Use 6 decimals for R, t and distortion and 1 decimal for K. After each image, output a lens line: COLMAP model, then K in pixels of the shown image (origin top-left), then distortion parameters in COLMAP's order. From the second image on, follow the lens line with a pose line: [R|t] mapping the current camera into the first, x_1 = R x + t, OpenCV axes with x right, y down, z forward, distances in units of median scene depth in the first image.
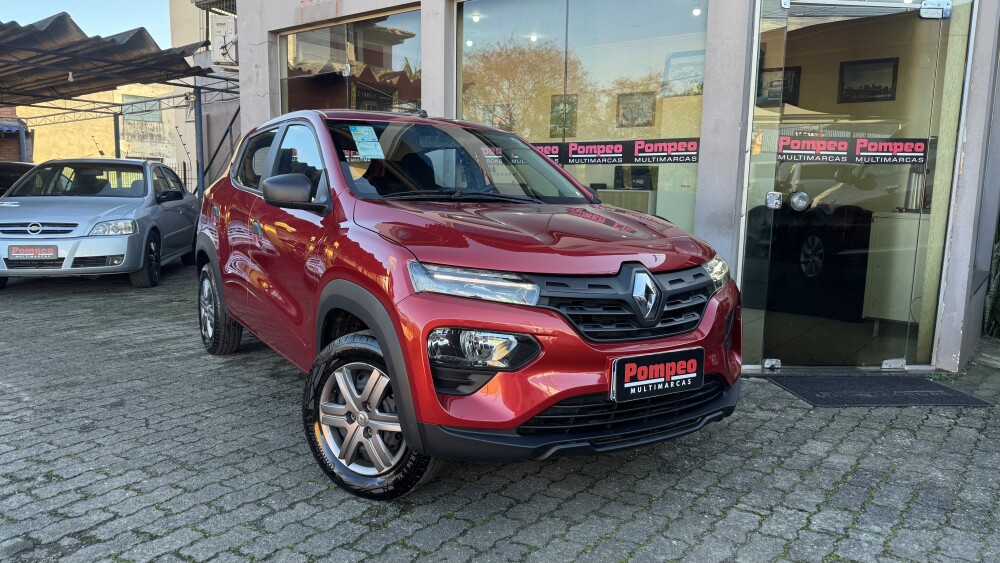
lens RADIAL K [[710.0, 0, 500.3], [0, 710.0, 289.6], [0, 0, 1]] dist [0.029227, -0.037414]
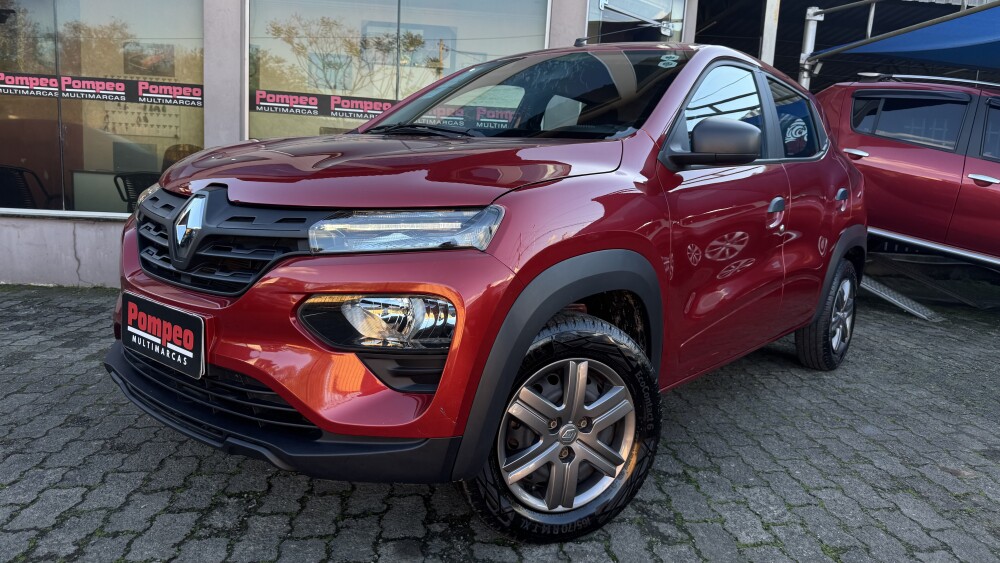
lens RADIAL K [[710.0, 0, 503.8], [0, 710.0, 282.3], [0, 0, 1]] dist [0.029227, -0.037414]
pose [[0.750406, -0.077019, 0.656474, -0.570278], [0.056611, 0.997028, 0.052262, 0.009238], [-0.658548, -0.002054, 0.752536, 0.157996]]
